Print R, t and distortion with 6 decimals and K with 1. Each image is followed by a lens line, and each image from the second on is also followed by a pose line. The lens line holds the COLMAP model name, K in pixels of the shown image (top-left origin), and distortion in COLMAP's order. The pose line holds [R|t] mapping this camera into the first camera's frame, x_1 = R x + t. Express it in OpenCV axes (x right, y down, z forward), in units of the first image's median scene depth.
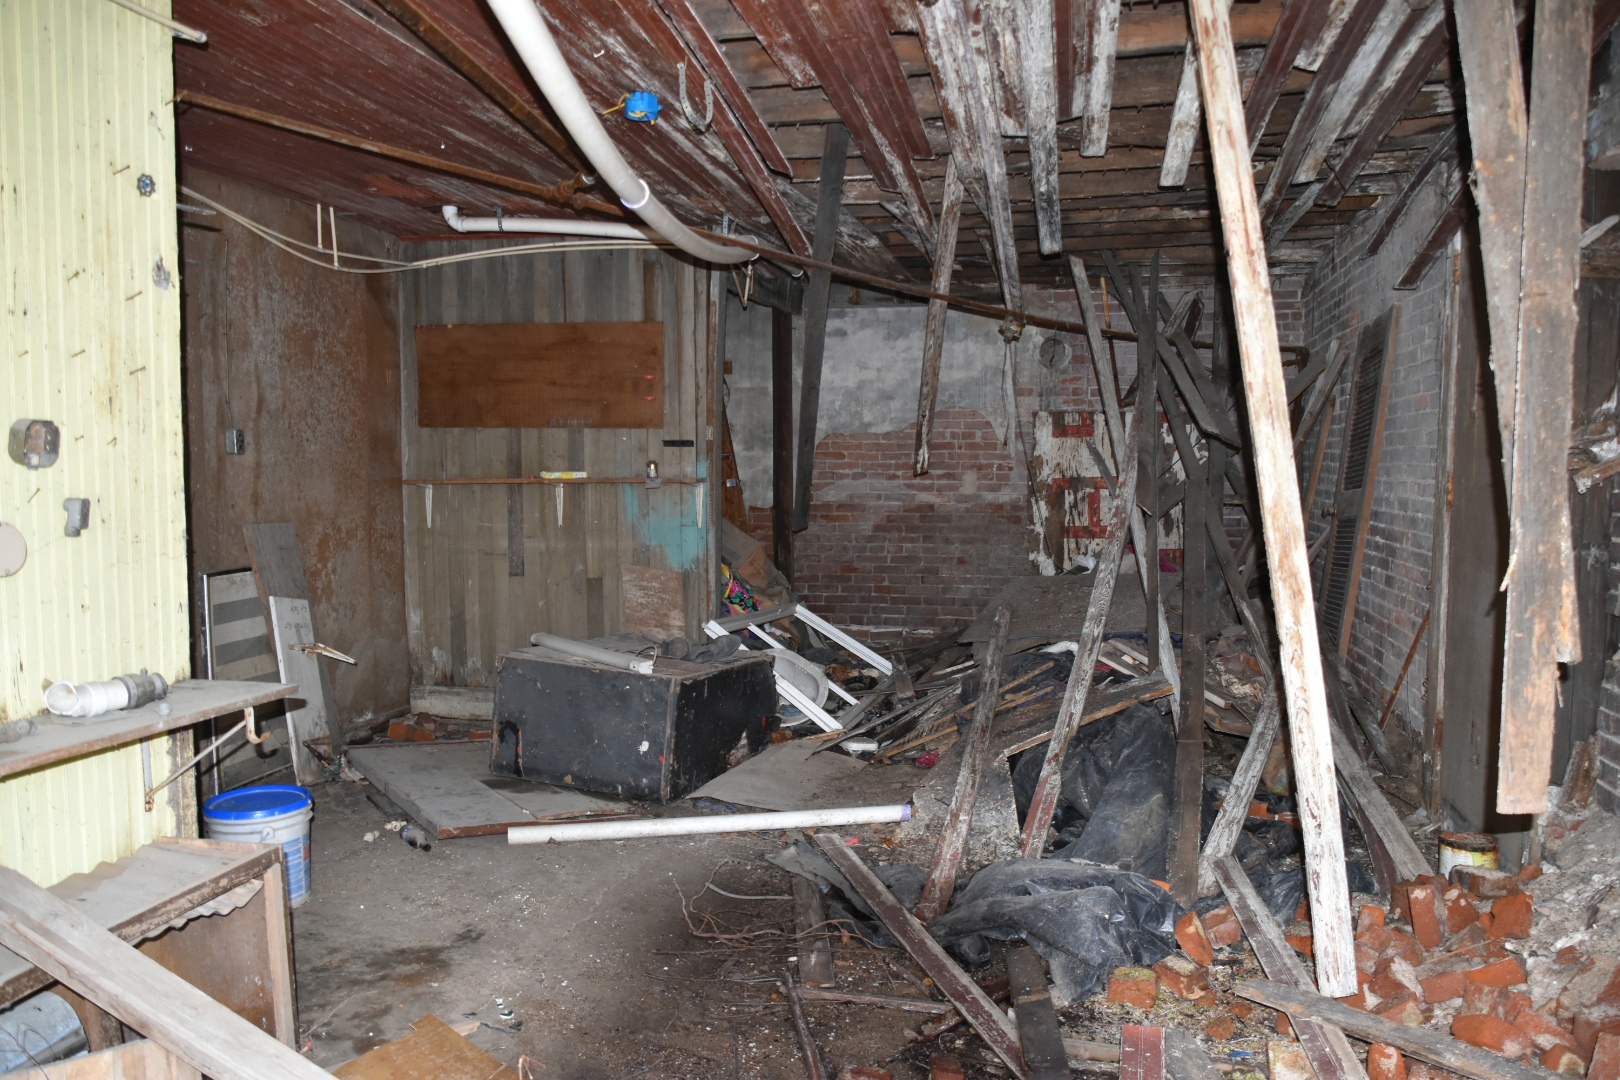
lens RADIAL K [[1253.6, 0, 814.9], [0, 1253.6, 563.4], [0, 0, 1]] dist [-0.047651, -0.007471]
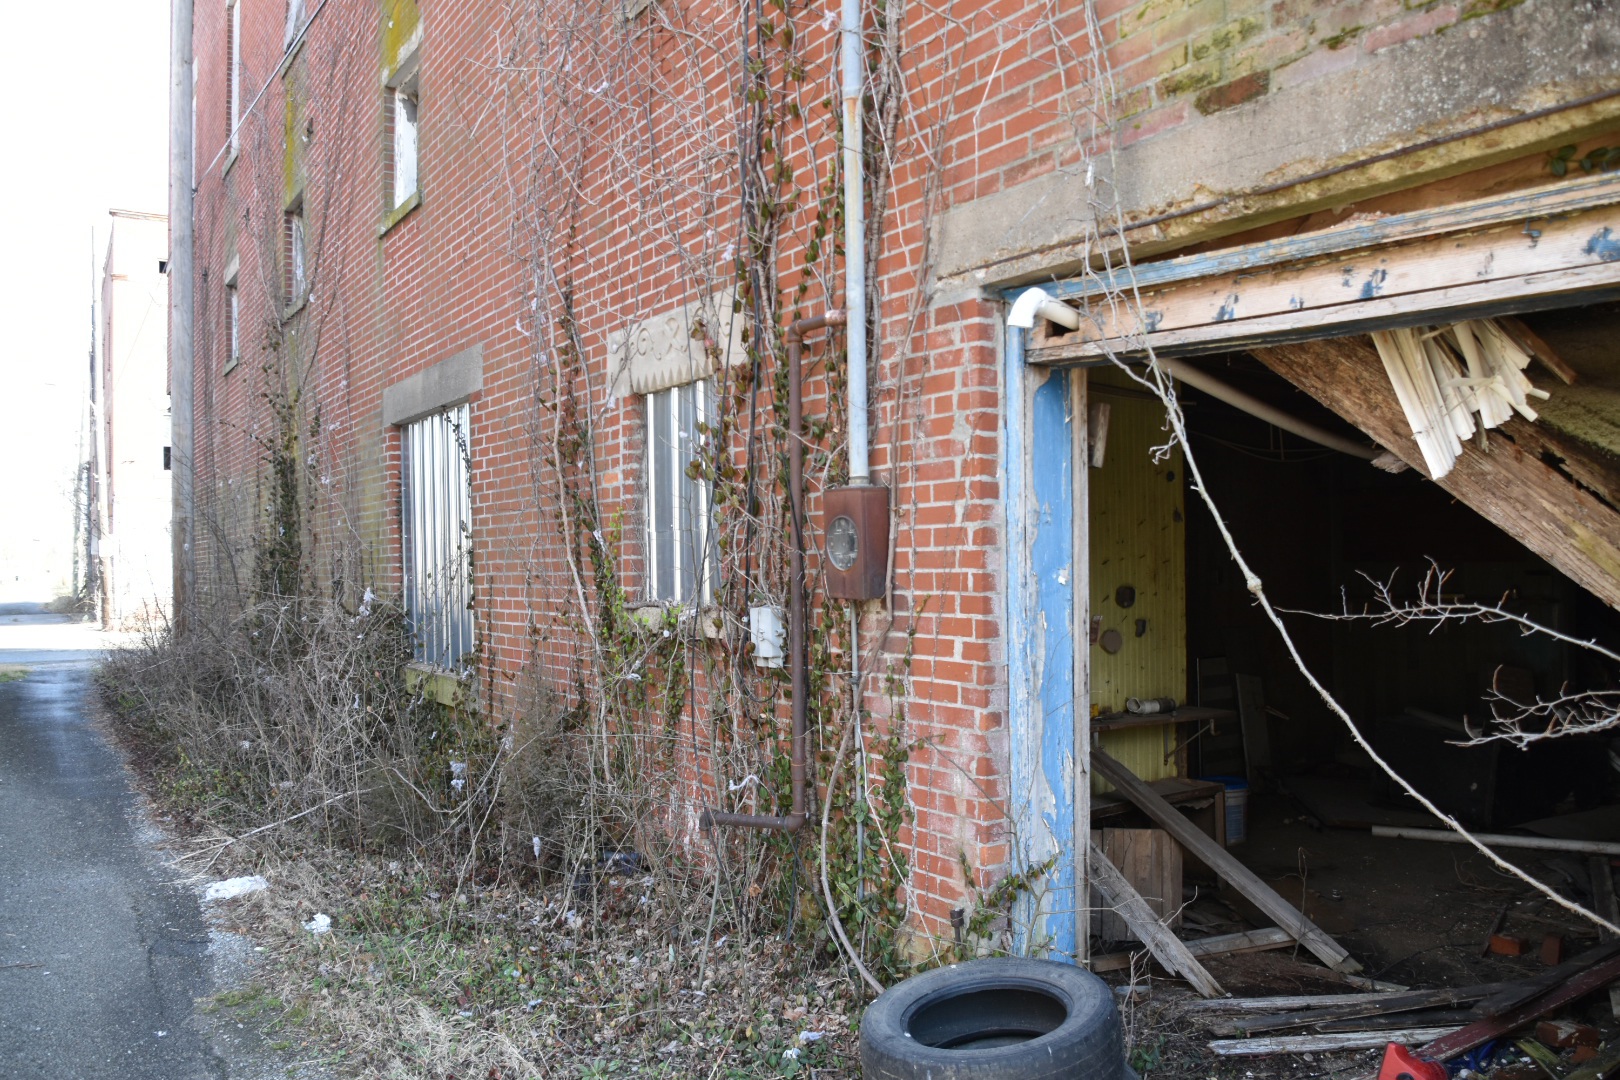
lens RADIAL K [[1253.6, 0, 814.9], [0, 1253.6, 563.4], [0, 0, 1]] dist [-0.047651, -0.007471]
pose [[0.722138, -0.012906, -0.691629, 0.424400], [-0.039231, 0.997453, -0.059575, 0.002868], [0.690636, 0.070154, 0.719792, -0.815510]]
